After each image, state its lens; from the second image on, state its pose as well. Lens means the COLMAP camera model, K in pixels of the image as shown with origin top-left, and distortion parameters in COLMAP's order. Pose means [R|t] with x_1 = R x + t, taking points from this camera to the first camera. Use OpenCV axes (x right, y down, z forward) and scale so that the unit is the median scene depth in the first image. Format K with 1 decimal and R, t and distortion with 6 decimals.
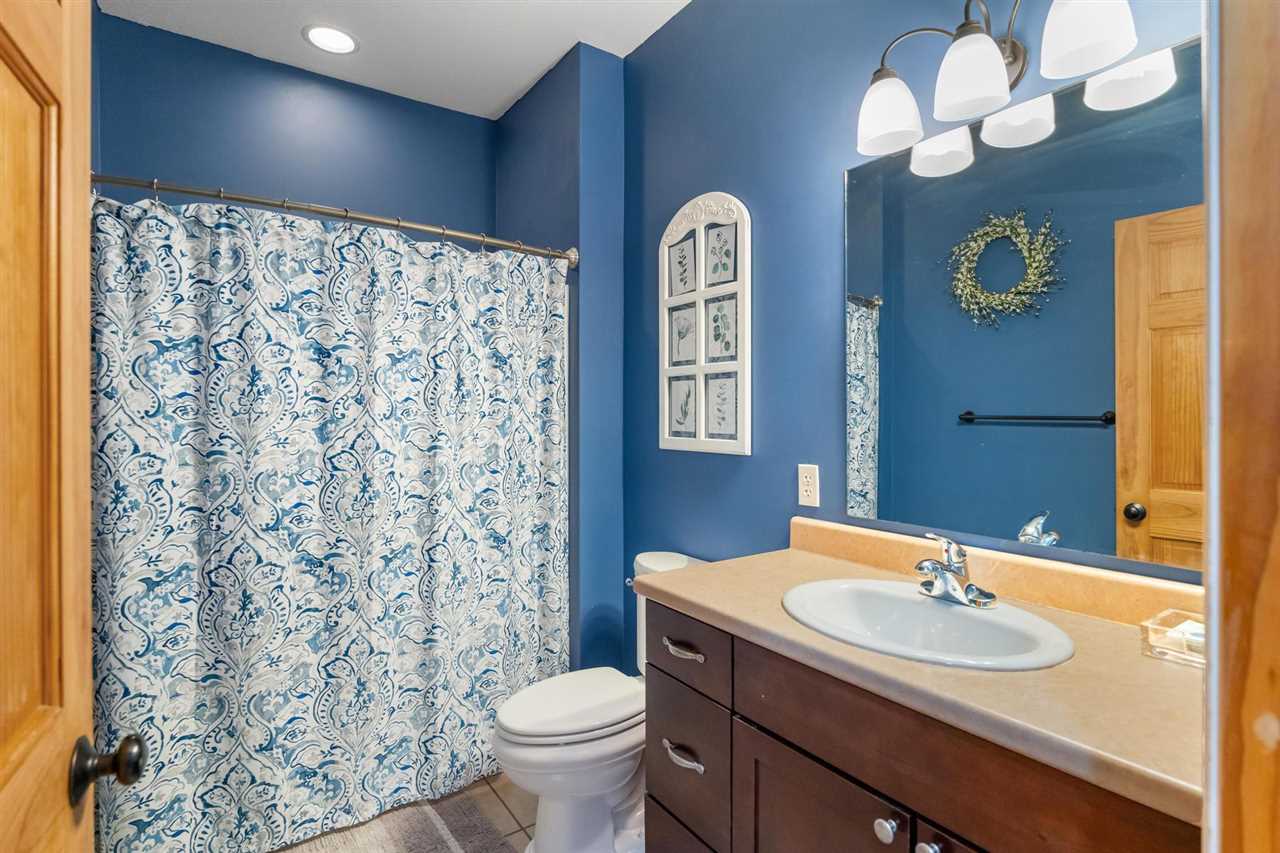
lens RADIAL K [[632.9, 0, 639.8], [0, 632.9, 418.9], [0, 0, 1]] dist [-0.002124, 0.000778]
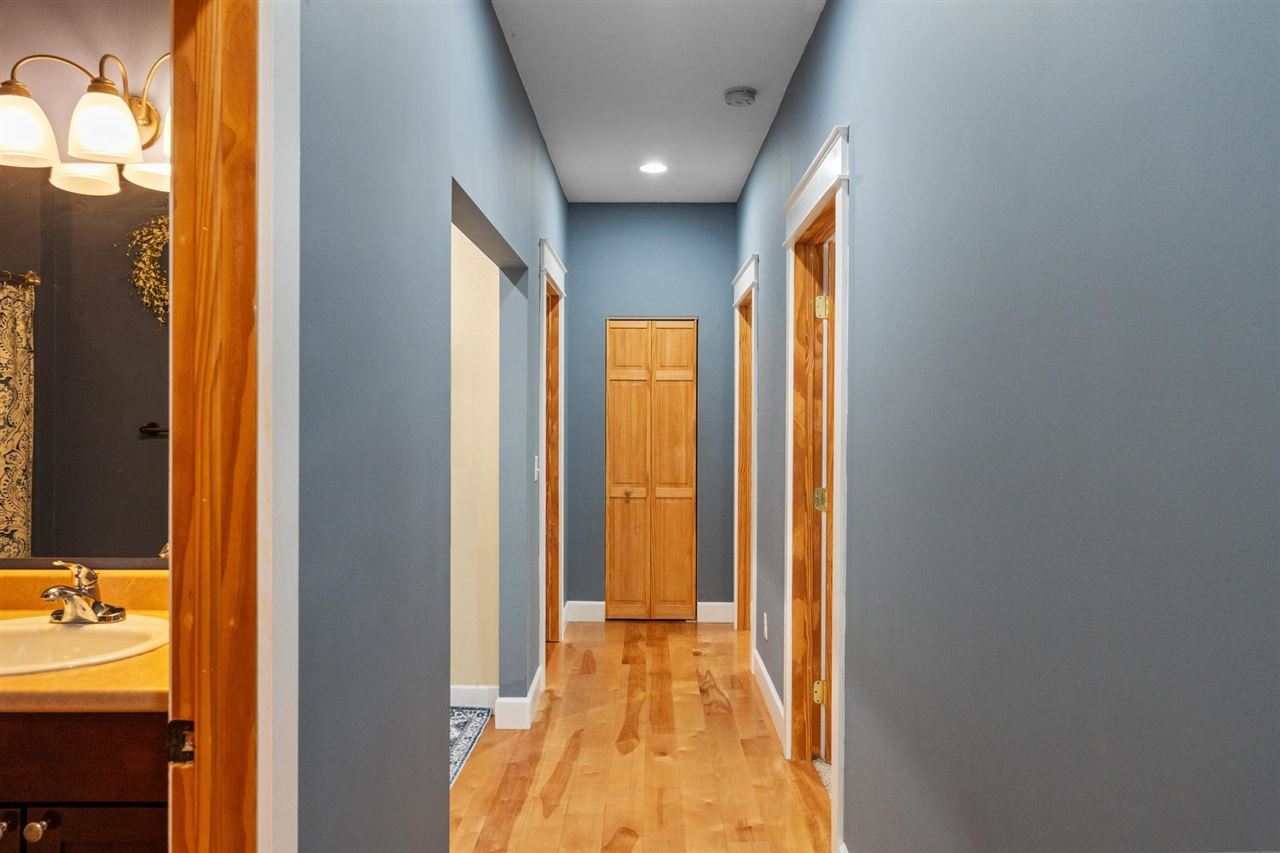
lens RADIAL K [[851.2, 0, 645.4], [0, 851.2, 402.5], [0, 0, 1]] dist [-0.003284, -0.000560]
pose [[0.569071, 0.007598, 0.822253, -0.127509], [0.006018, 0.999892, -0.013404, -0.049899], [-0.822266, 0.012576, 0.568964, -0.530715]]
